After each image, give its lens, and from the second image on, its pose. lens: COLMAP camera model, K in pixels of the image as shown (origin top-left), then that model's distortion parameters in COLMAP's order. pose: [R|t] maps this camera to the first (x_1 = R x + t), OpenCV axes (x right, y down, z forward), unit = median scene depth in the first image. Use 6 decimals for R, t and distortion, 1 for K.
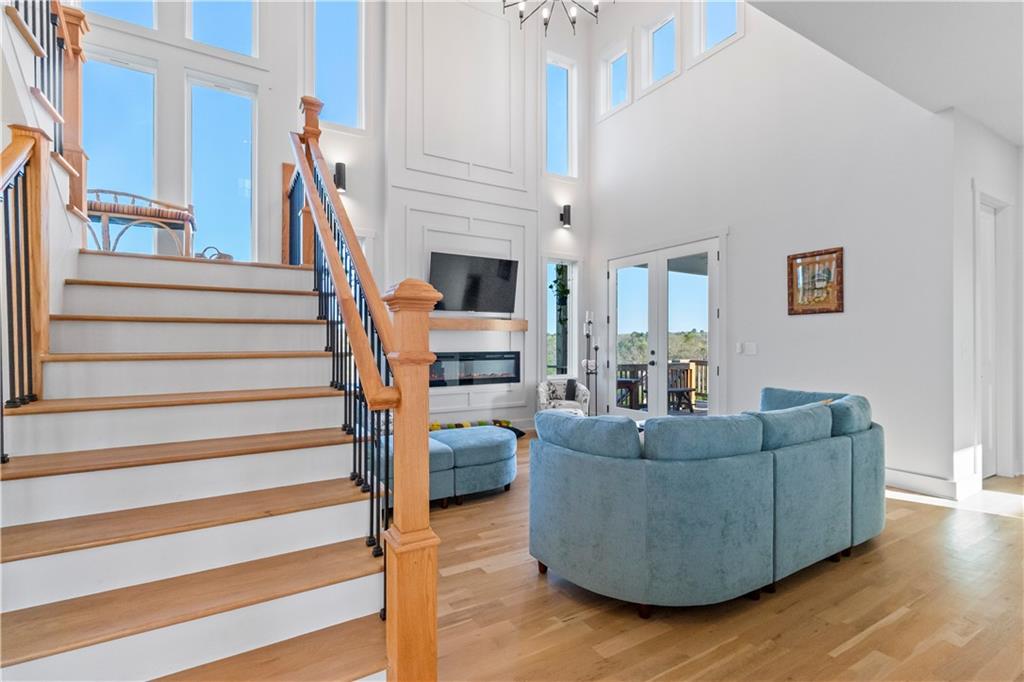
lens RADIAL K [[478.9, 0, 513.0], [0, 478.9, 345.0], [0, 0, 1]] dist [0.002456, 0.000527]
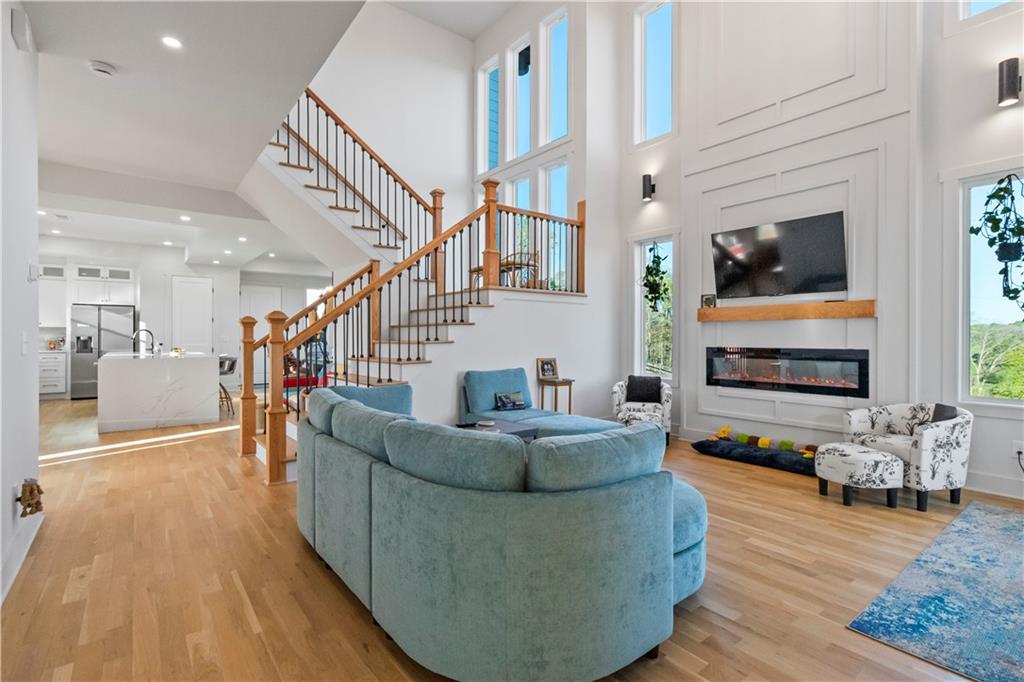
lens RADIAL K [[482.4, 0, 512.0], [0, 482.4, 341.0], [0, 0, 1]] dist [0.001522, 0.000248]
pose [[0.123381, 0.008041, -0.992327, 0.606110], [-0.003724, 0.999964, 0.007640, -0.000957], [0.992352, 0.002753, 0.123406, 0.465690]]
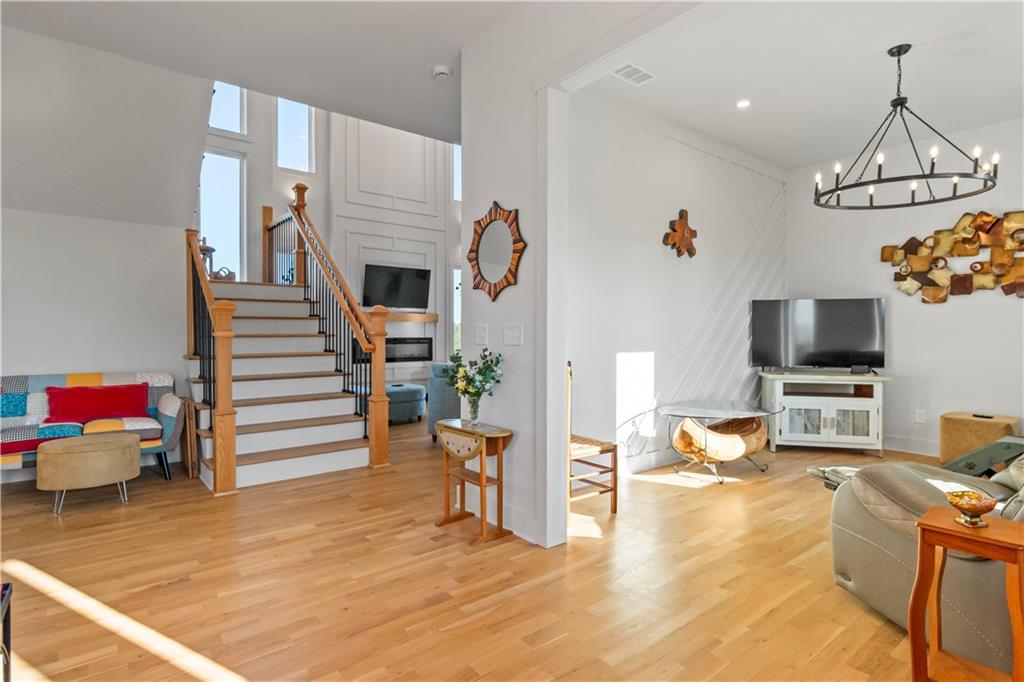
lens RADIAL K [[548.0, 0, 531.9], [0, 548.0, 339.5], [0, 0, 1]] dist [-0.000371, -0.000235]
pose [[0.985072, 0.003051, 0.172114, 0.026244], [-0.004612, 0.999952, 0.008676, 0.004634], [-0.172079, -0.009340, 0.985039, -0.558643]]
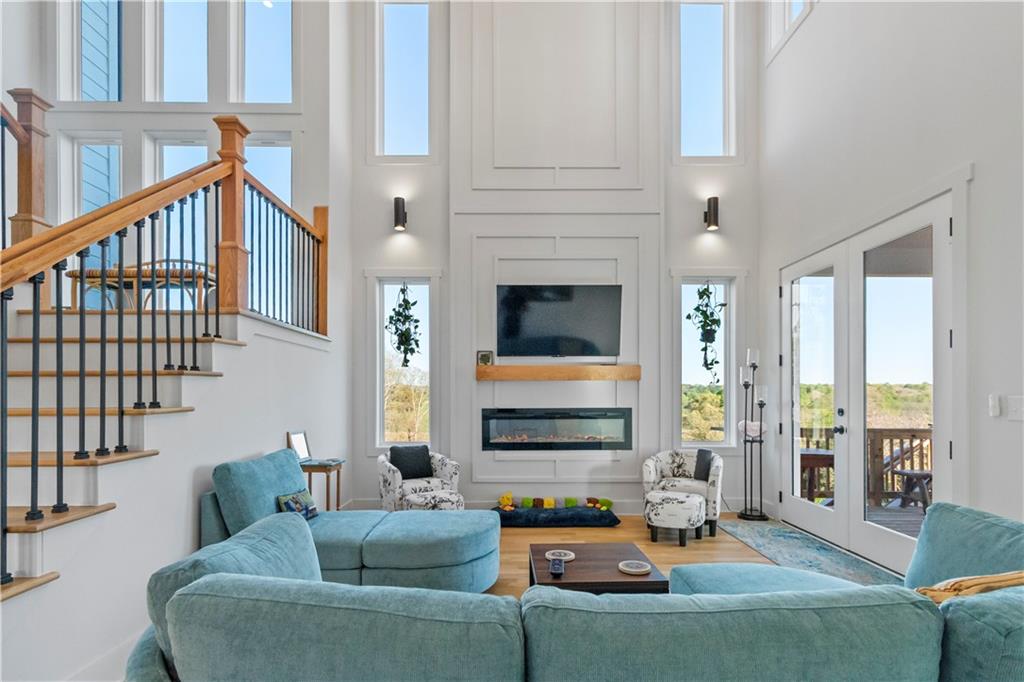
lens RADIAL K [[497.9, 0, 512.2], [0, 497.9, 398.3], [0, 0, 1]] dist [0.001157, 0.000085]
pose [[0.858717, 0.000138, -0.512450, 0.255873], [0.000468, 0.999999, 0.001054, -0.002118], [0.512449, -0.001145, 0.858717, 0.253924]]
